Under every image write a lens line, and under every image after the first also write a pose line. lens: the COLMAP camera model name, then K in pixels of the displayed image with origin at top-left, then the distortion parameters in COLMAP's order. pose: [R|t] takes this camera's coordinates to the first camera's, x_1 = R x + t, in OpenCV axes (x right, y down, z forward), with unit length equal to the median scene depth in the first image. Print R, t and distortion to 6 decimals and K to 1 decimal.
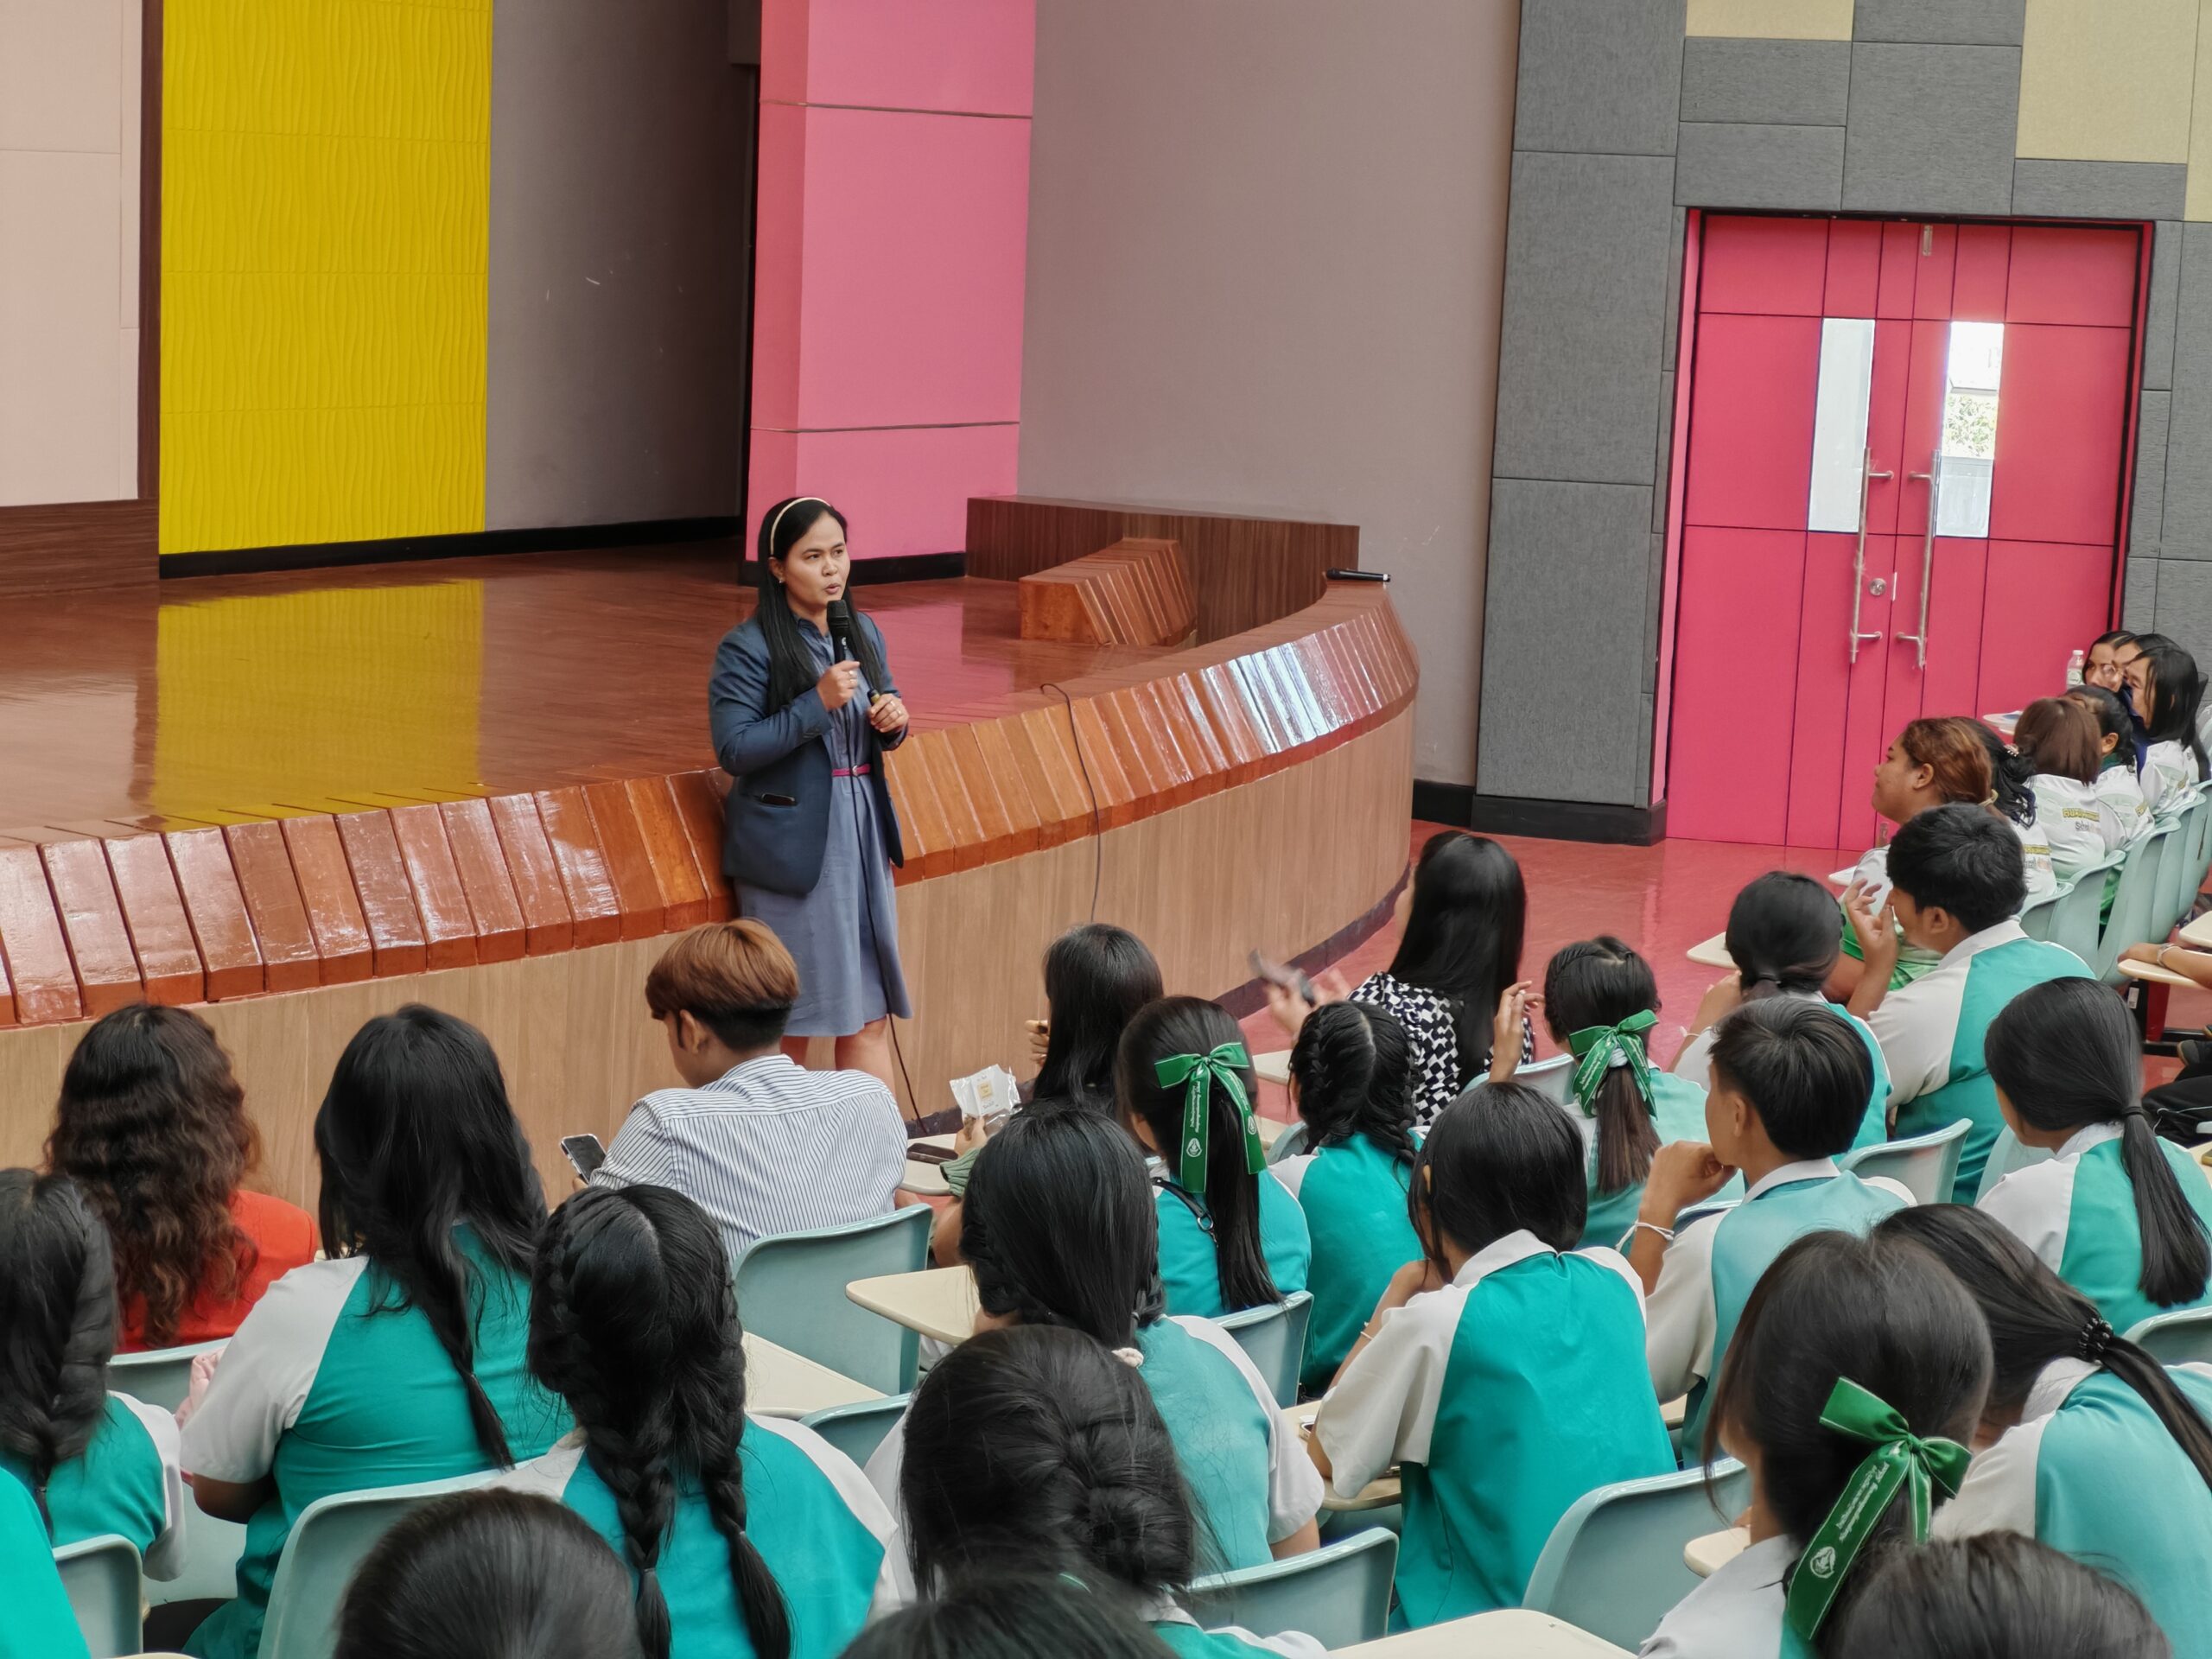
lens RADIAL K [[4306.9, 0, 1106.0], [0, 4306.9, 829.5], [0, 0, 1]] dist [0.369938, -3.027222]
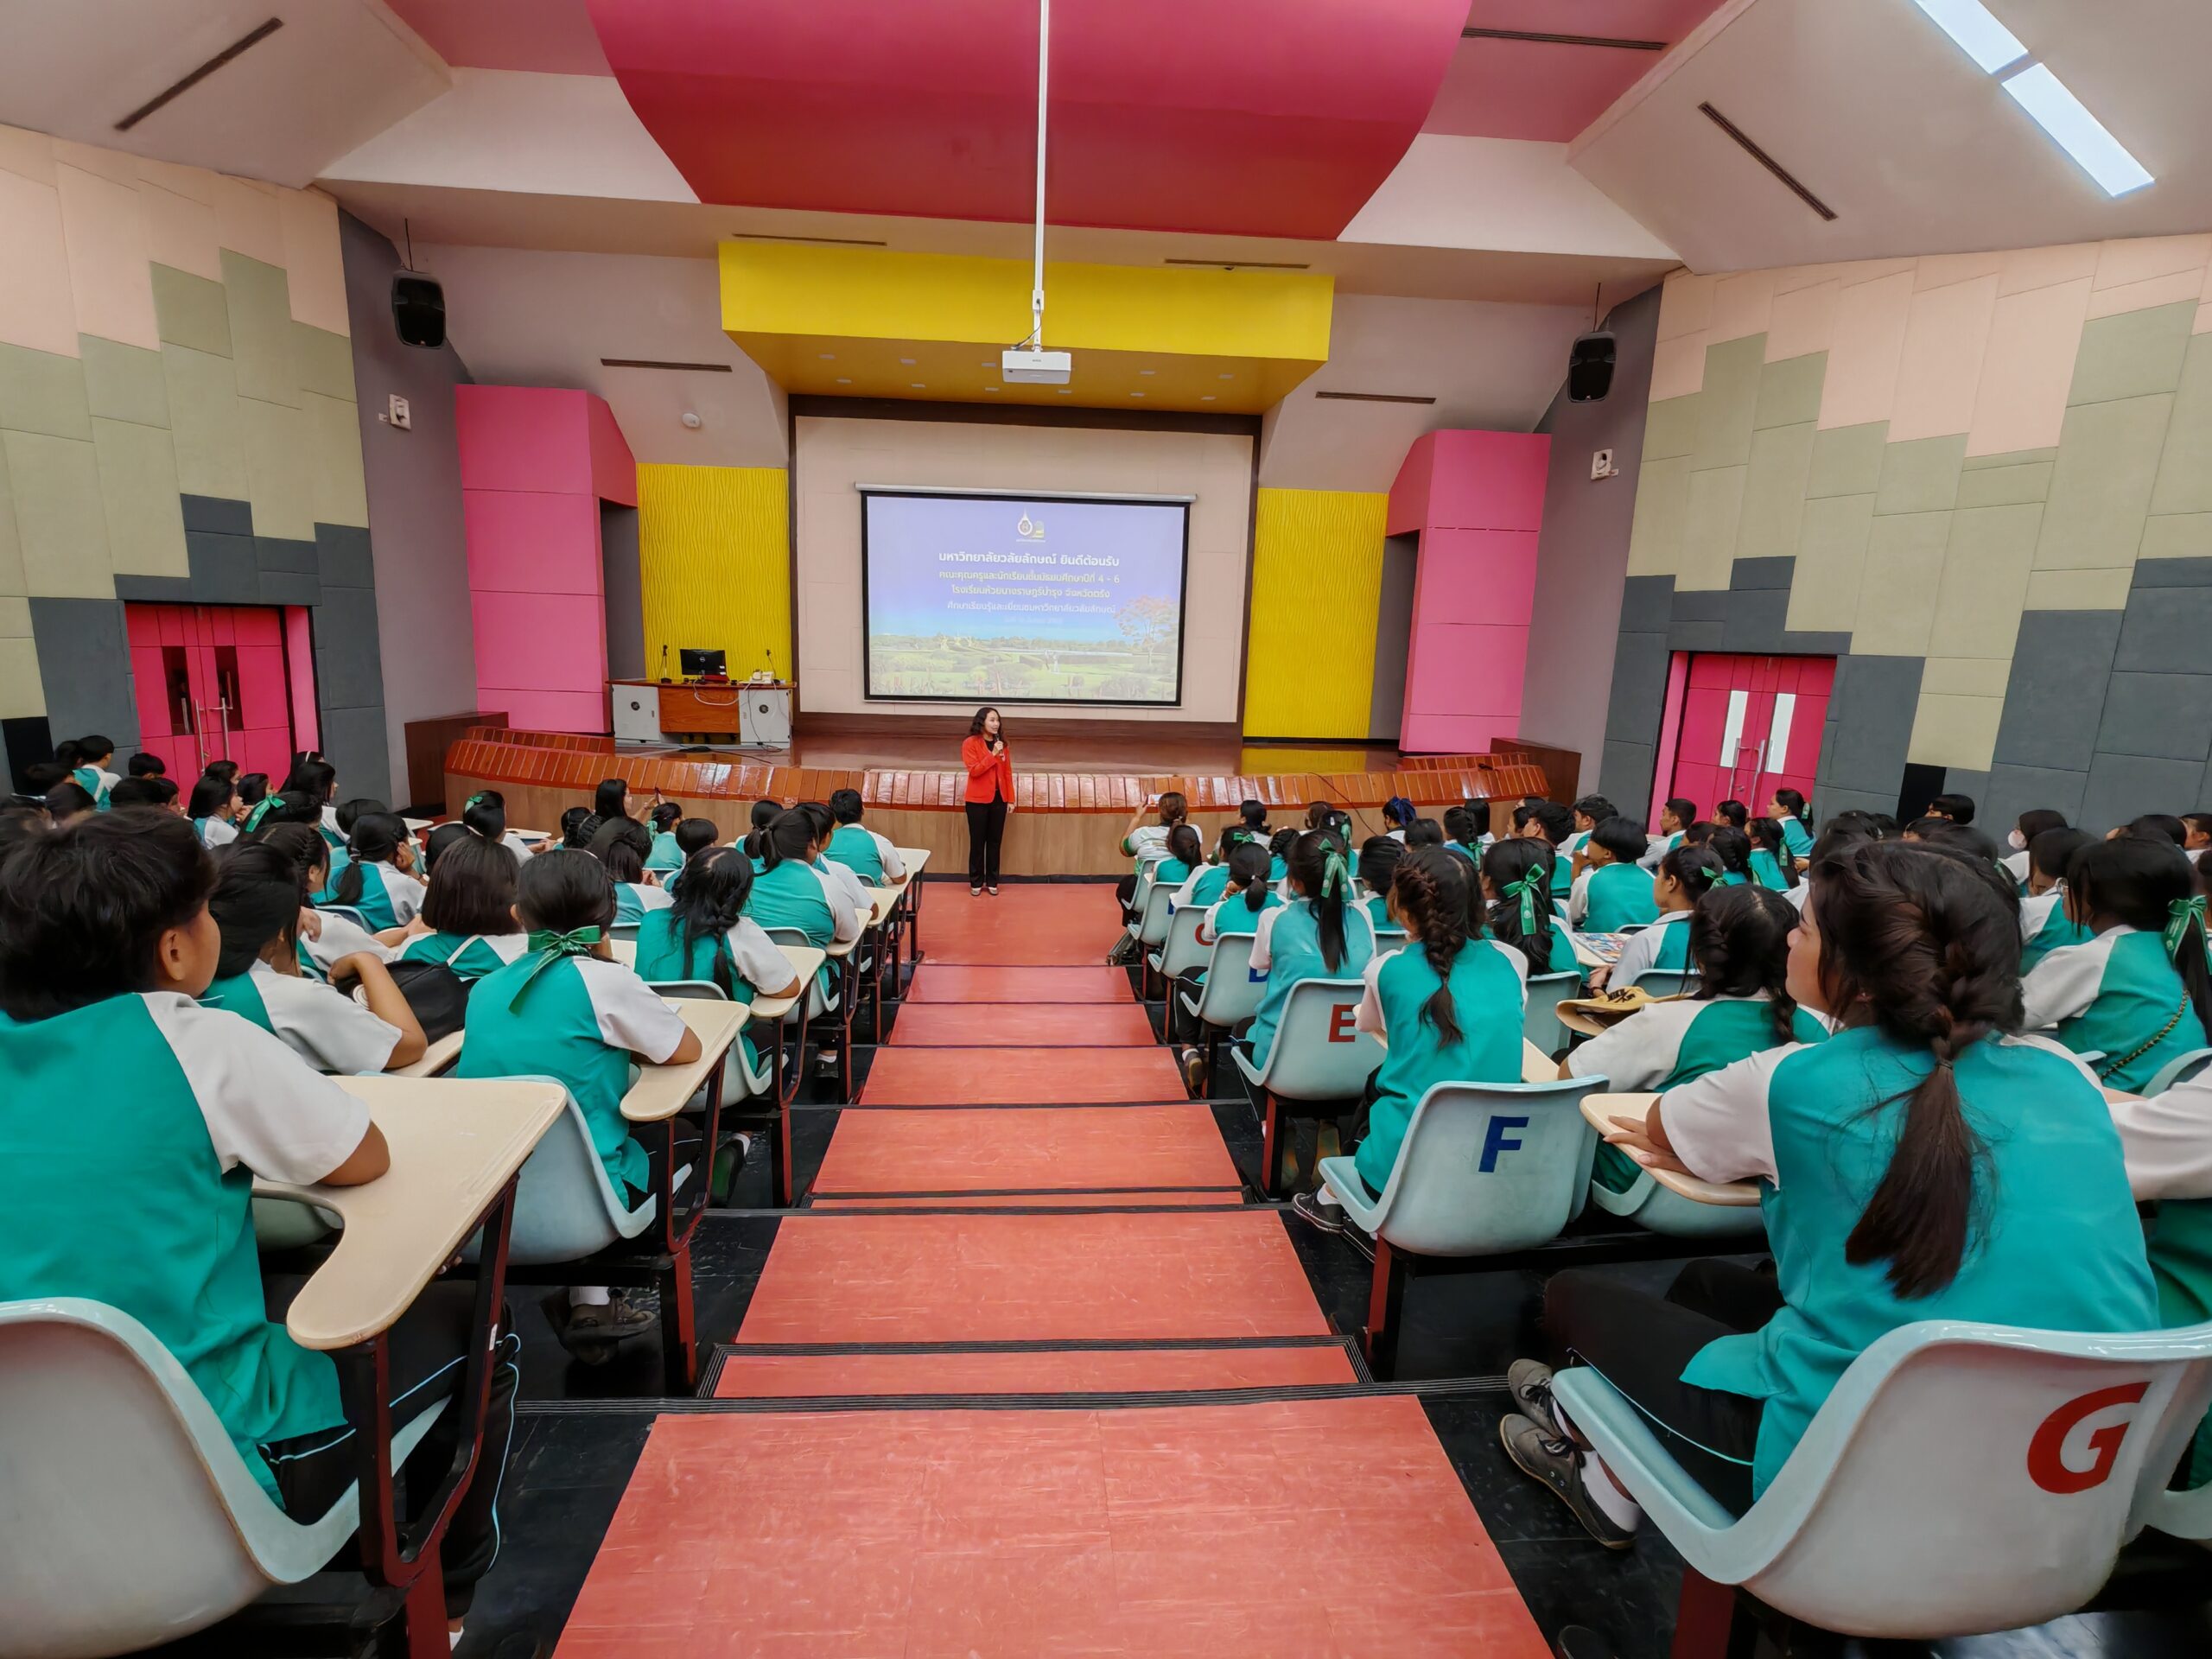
lens RADIAL K [[1017.4, 0, 1092.8], [0, 1017.4, 826.1], [0, 0, 1]] dist [-0.001578, 0.000090]
pose [[0.600256, 0.131214, -0.788971, 0.454712], [-0.124981, 0.989721, 0.069515, -0.027699], [0.789982, 0.056880, 0.610485, 0.297895]]
